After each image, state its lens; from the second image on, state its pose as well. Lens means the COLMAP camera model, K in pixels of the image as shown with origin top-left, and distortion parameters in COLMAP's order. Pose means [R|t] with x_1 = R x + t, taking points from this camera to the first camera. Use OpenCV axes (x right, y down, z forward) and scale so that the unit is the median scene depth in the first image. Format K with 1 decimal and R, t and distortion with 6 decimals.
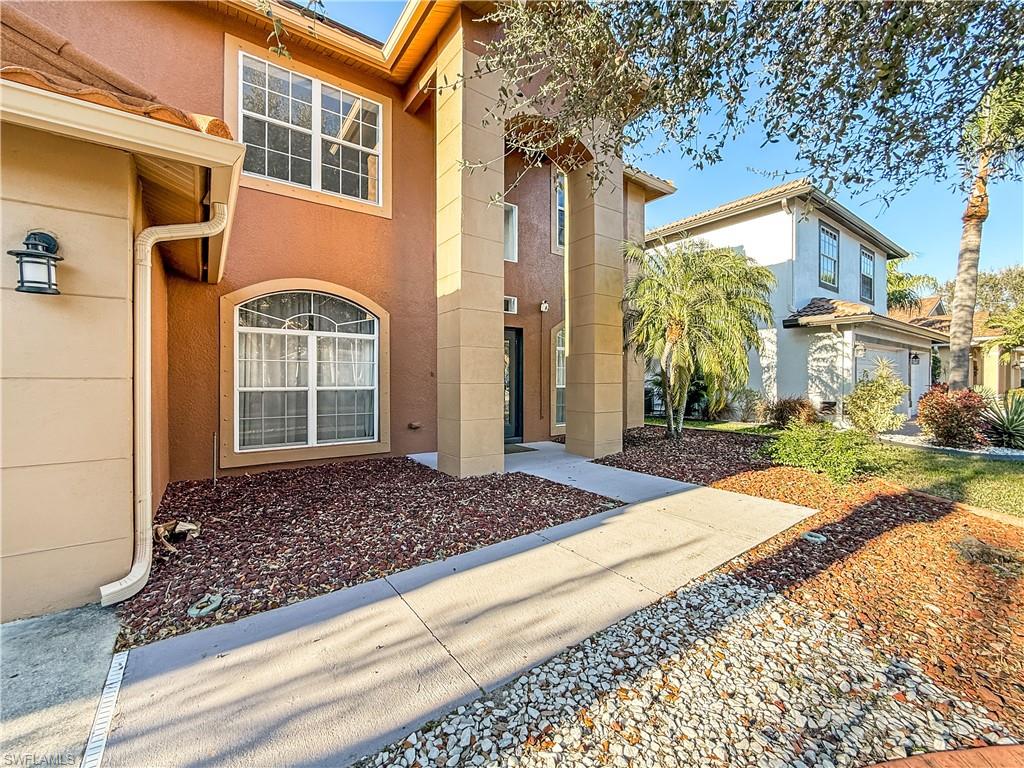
lens RADIAL K [[421.7, 0, 504.8], [0, 421.7, 375.6], [0, 0, 1]] dist [-0.011805, 0.001746]
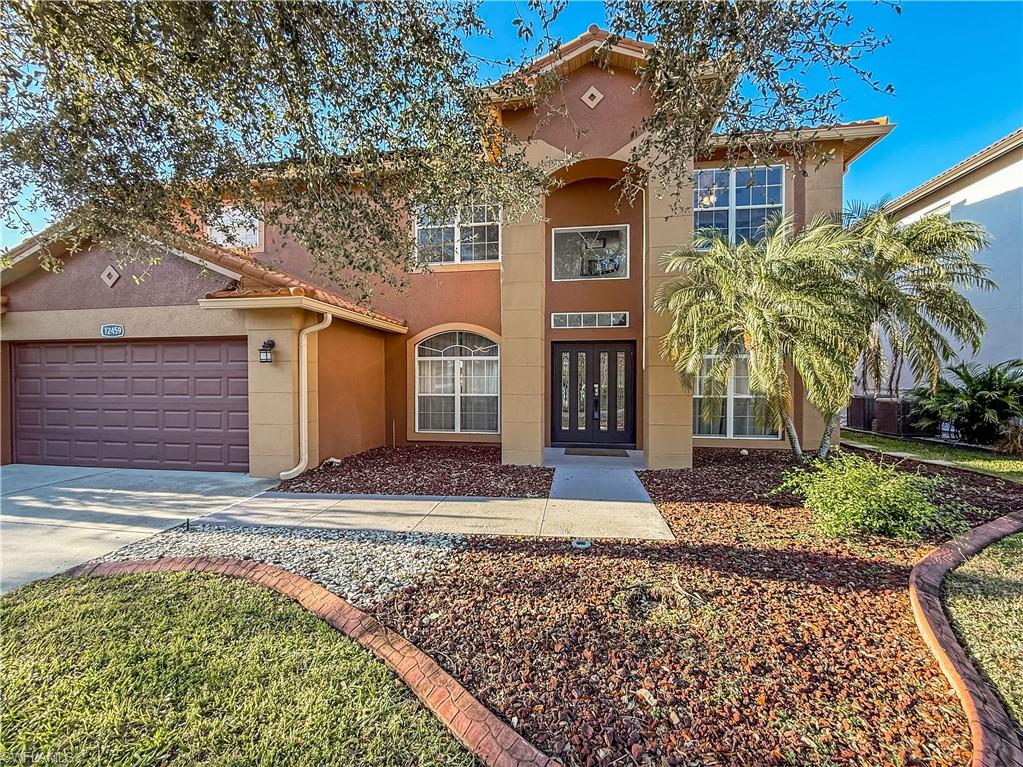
lens RADIAL K [[421.3, 0, 508.9], [0, 421.3, 389.3], [0, 0, 1]] dist [-0.011805, 0.001746]
pose [[0.720122, 0.014957, -0.693686, 0.955131], [0.008211, 0.999514, 0.030075, -0.044253], [0.693799, -0.027353, 0.719649, 0.045759]]
